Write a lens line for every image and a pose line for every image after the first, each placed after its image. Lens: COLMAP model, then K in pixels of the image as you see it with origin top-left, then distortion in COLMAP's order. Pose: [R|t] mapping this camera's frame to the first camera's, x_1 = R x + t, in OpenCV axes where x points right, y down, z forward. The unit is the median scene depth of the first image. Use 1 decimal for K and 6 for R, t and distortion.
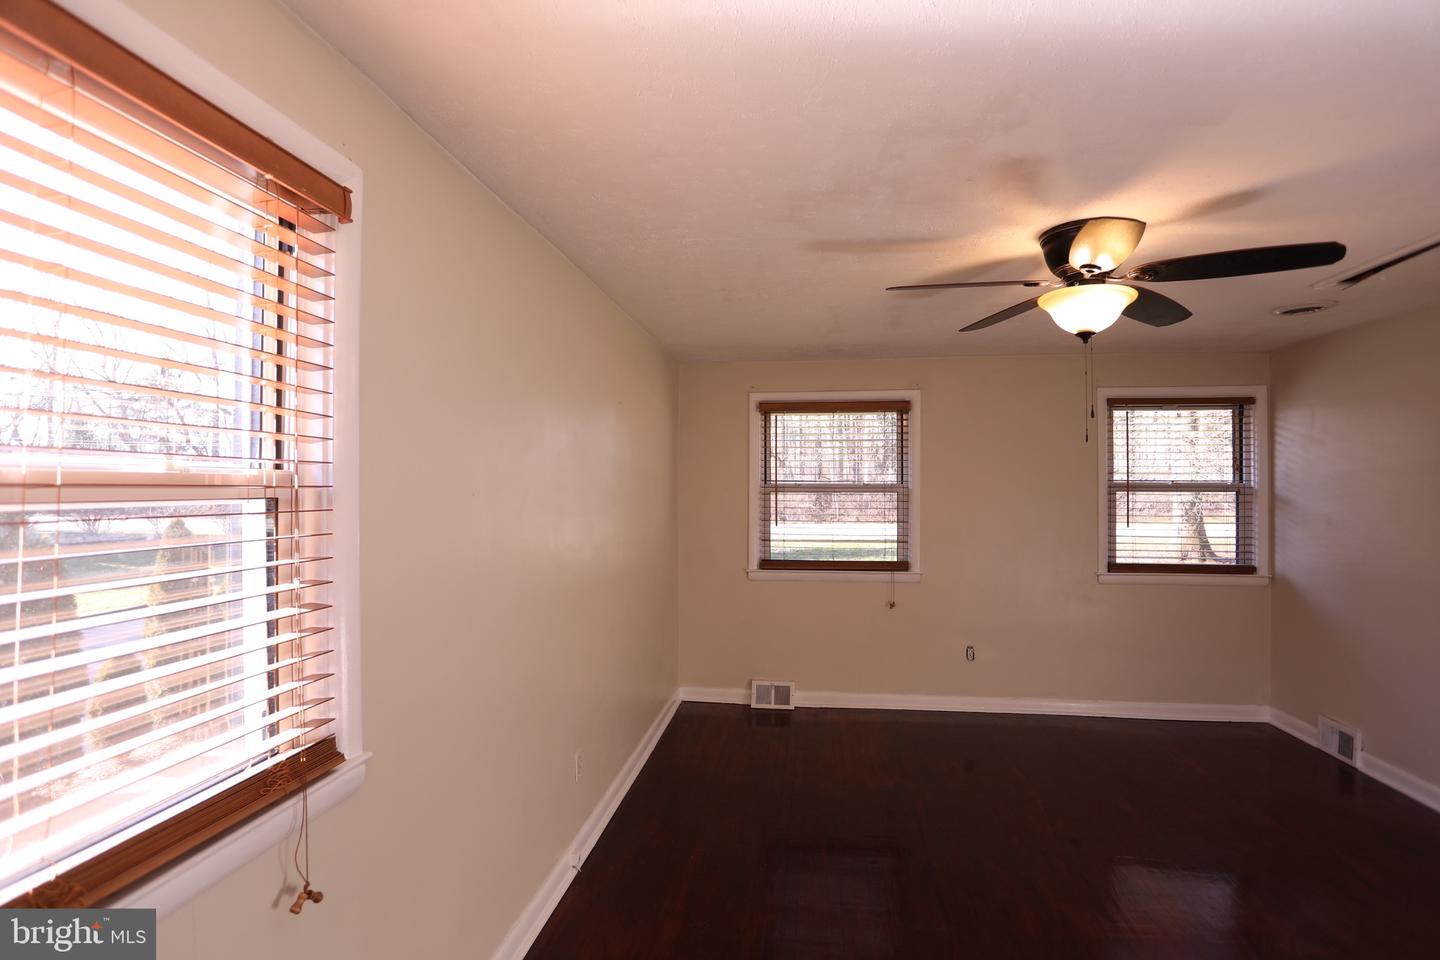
lens RADIAL K [[695.0, 0, 719.5], [0, 695.0, 479.3], [0, 0, 1]] dist [-0.043304, 0.013529]
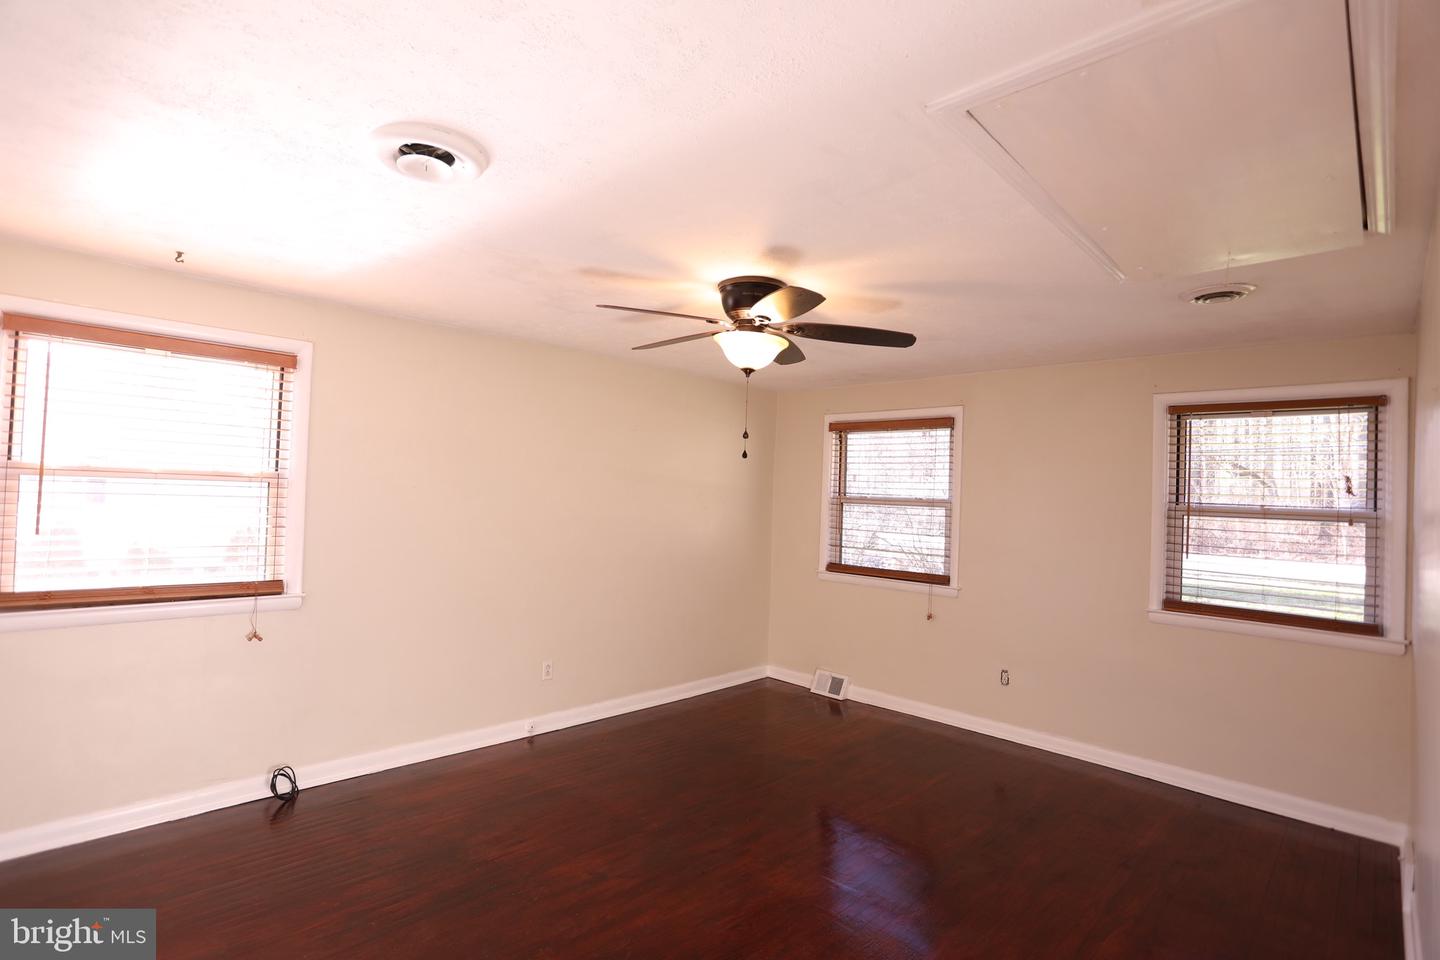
lens RADIAL K [[695.0, 0, 719.9], [0, 695.0, 484.3], [0, 0, 1]] dist [-0.043304, 0.013529]
pose [[0.800502, 0.019291, -0.599020, 0.606511], [-0.028338, 0.999582, -0.005679, 0.000088], [0.598660, 0.021521, 0.800714, -0.008623]]
